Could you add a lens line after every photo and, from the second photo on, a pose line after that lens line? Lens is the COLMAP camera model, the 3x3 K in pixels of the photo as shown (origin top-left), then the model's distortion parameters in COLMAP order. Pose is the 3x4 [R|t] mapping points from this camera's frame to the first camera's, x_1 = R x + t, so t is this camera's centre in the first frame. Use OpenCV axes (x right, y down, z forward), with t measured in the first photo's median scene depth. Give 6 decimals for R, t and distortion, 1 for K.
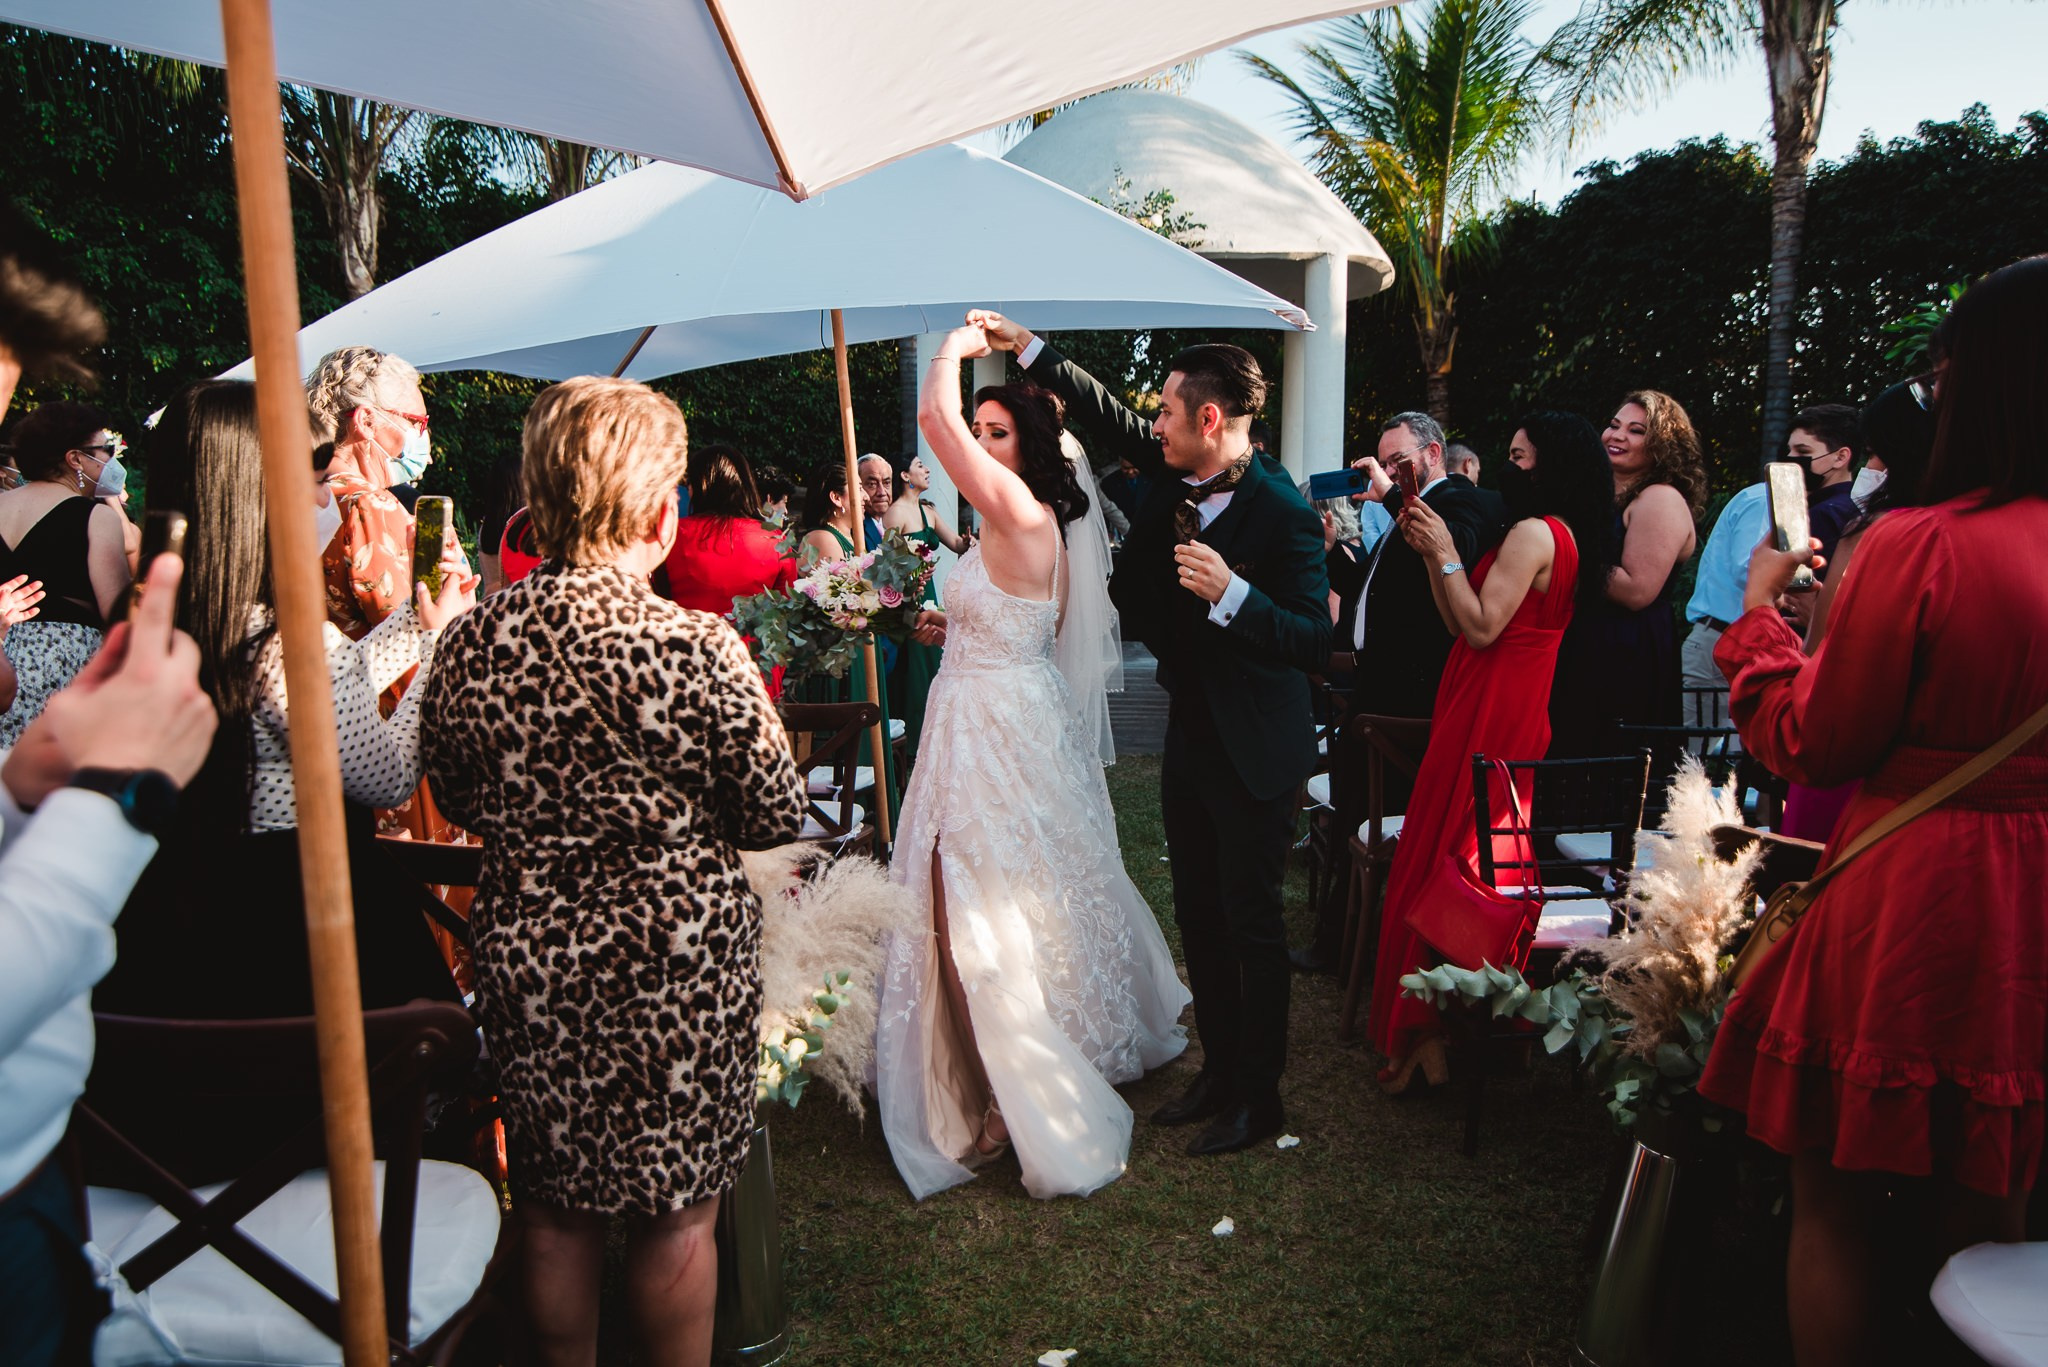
lens RADIAL K [[1531.7, 0, 995.5], [0, 1531.7, 681.3], [0, 0, 1]] dist [0.024502, -0.000145]
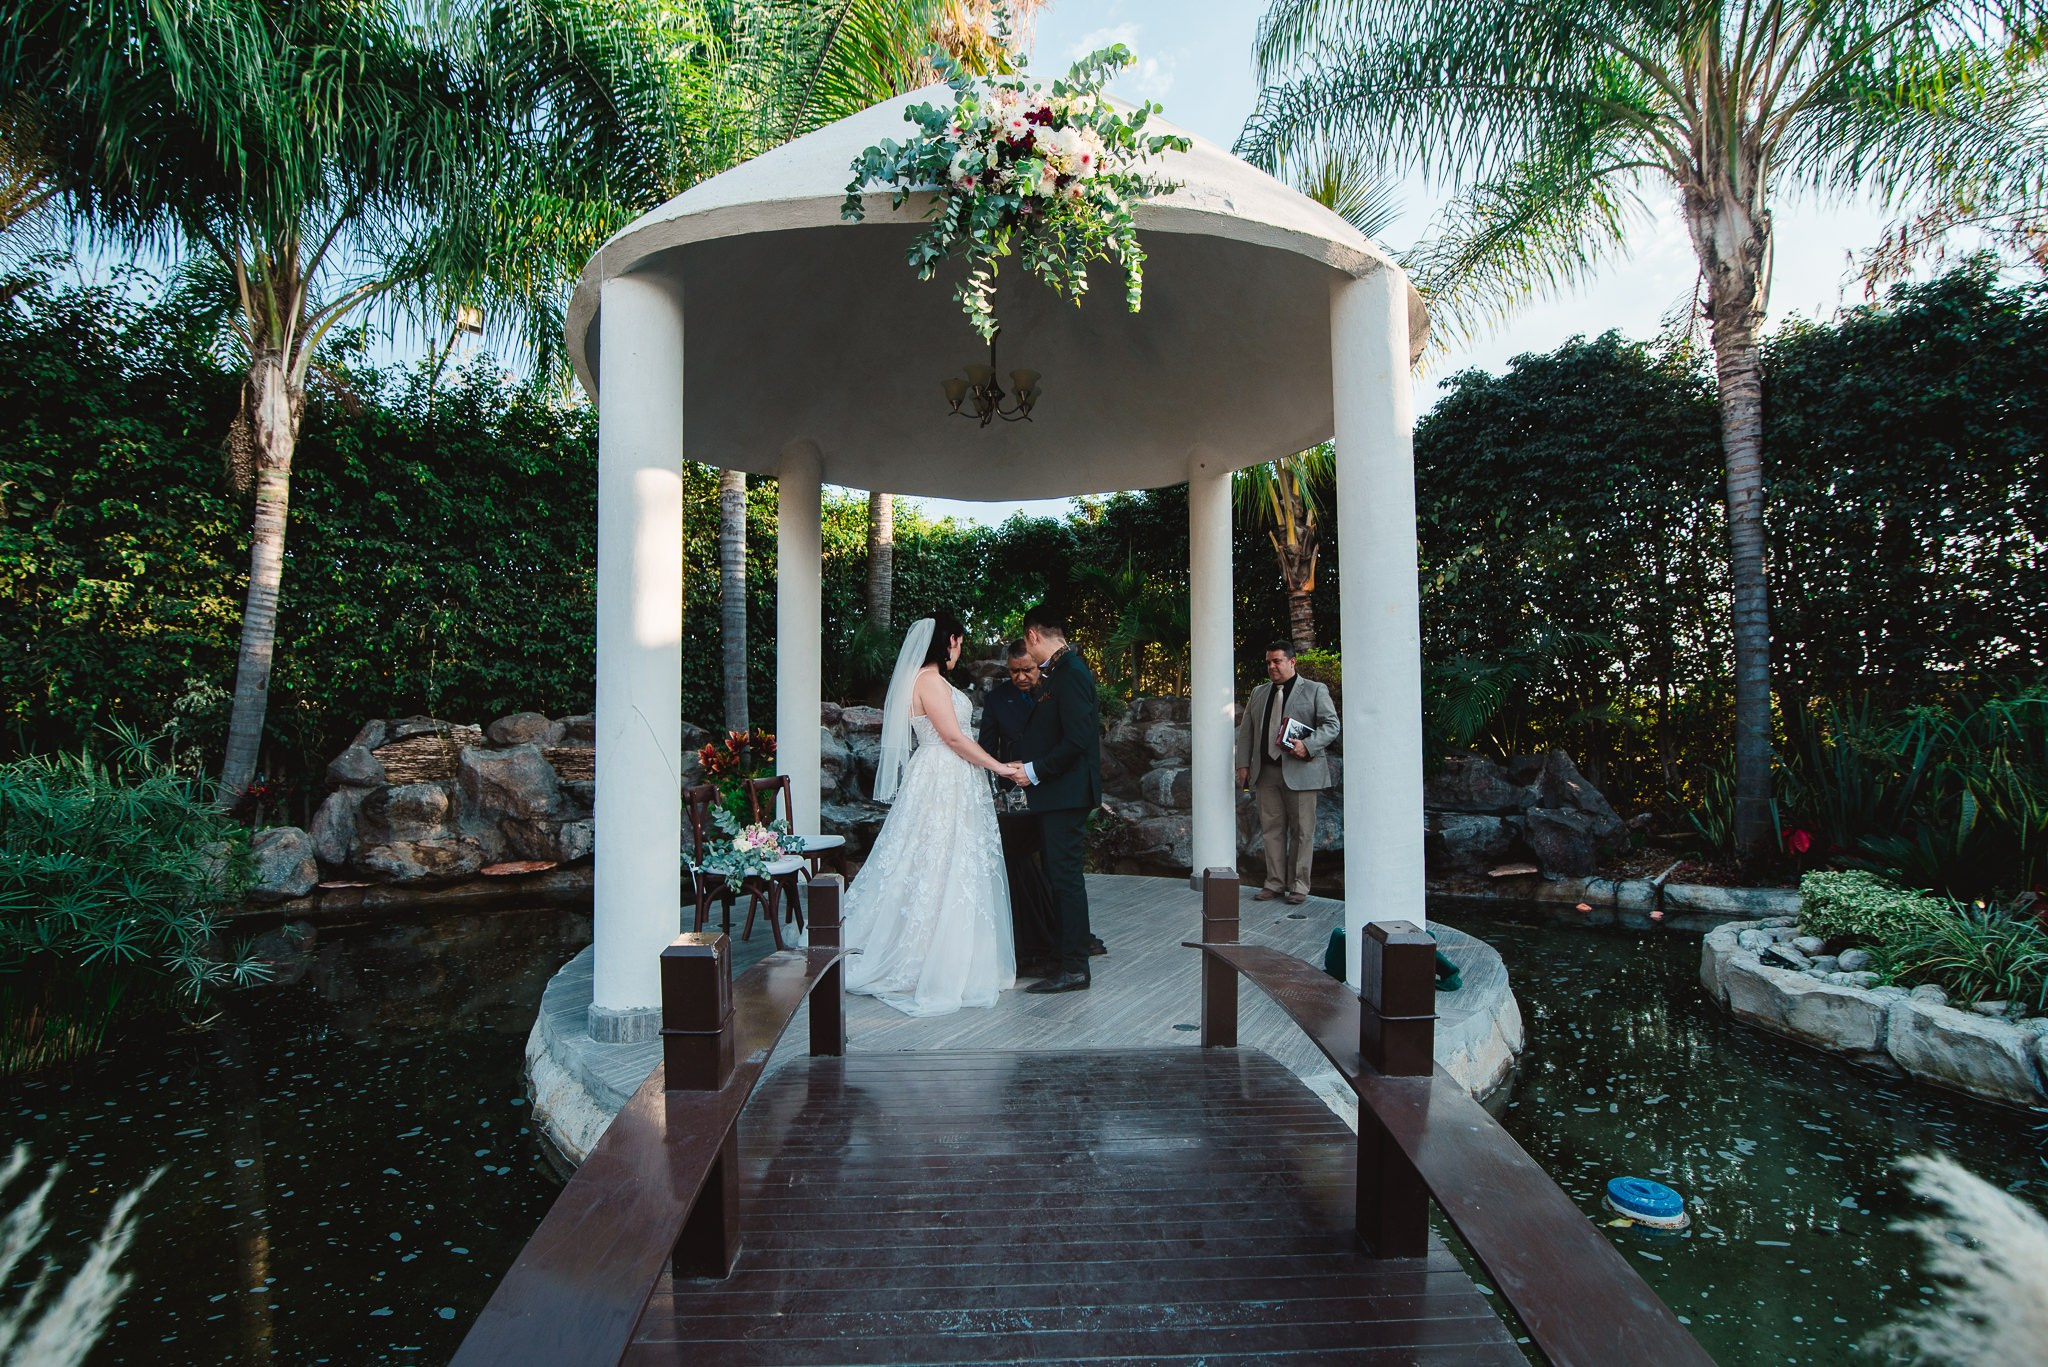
lens RADIAL K [[934.3, 0, 1016.7], [0, 934.3, 693.7], [0, 0, 1]] dist [-0.022111, 0.002207]
pose [[0.988893, -0.004886, 0.148551, 0.031978], [0.027595, 0.988118, -0.151197, -0.065339], [-0.146047, 0.153616, 0.977278, 0.560428]]
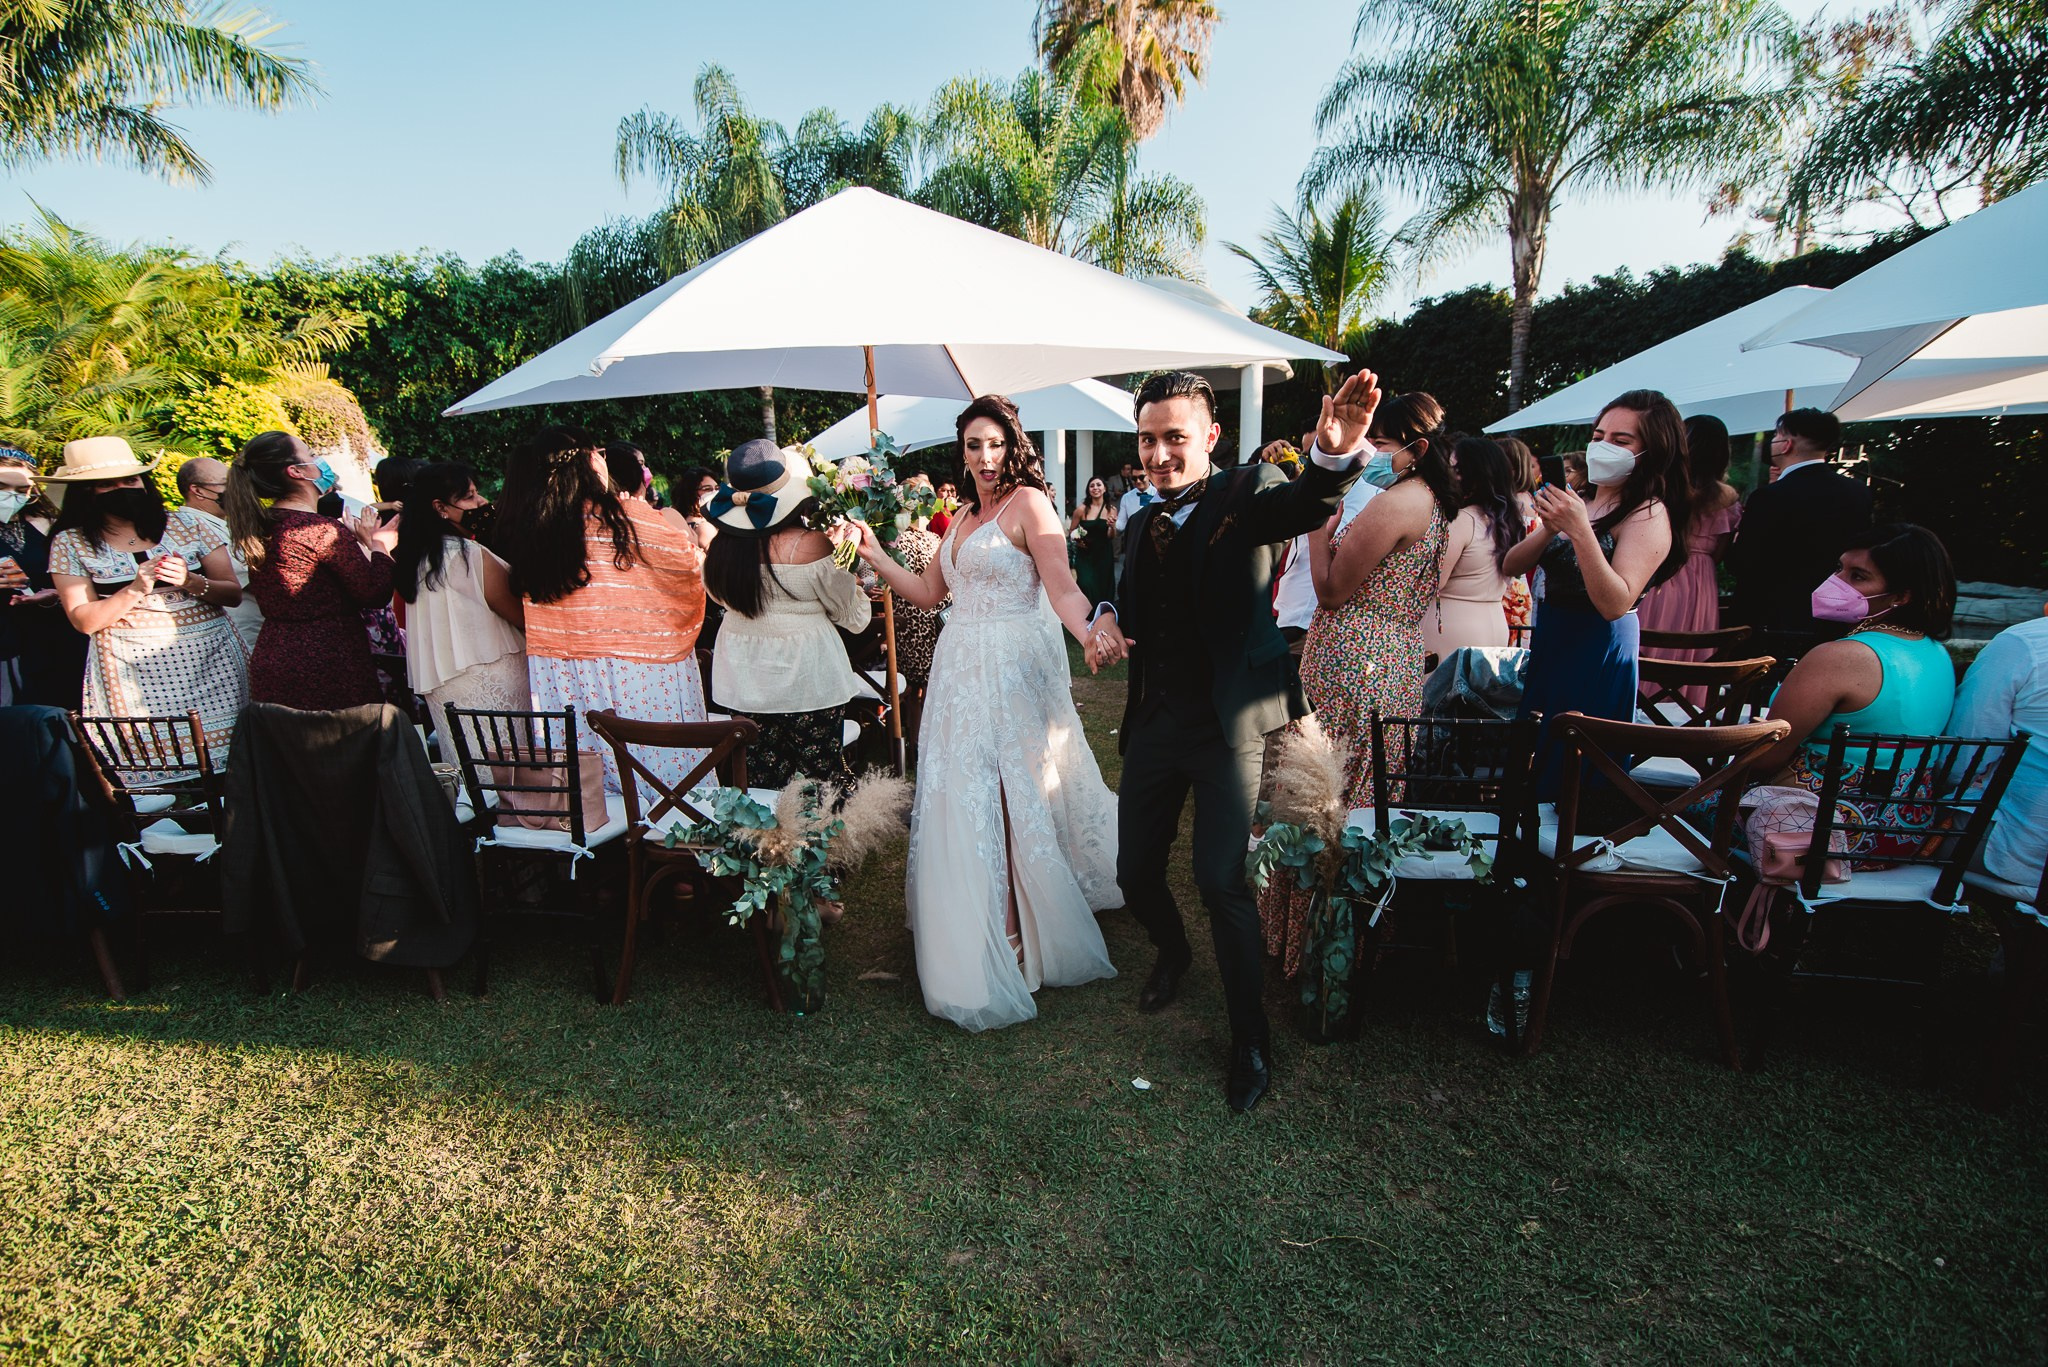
lens RADIAL K [[931.3, 0, 1019.9], [0, 931.3, 695.1], [0, 0, 1]] dist [-0.017609, 0.000520]
pose [[0.994086, 0.001538, -0.108583, 0.038886], [0.010003, 0.994352, 0.105663, 0.009494], [0.108132, -0.106125, 0.988456, -0.190002]]
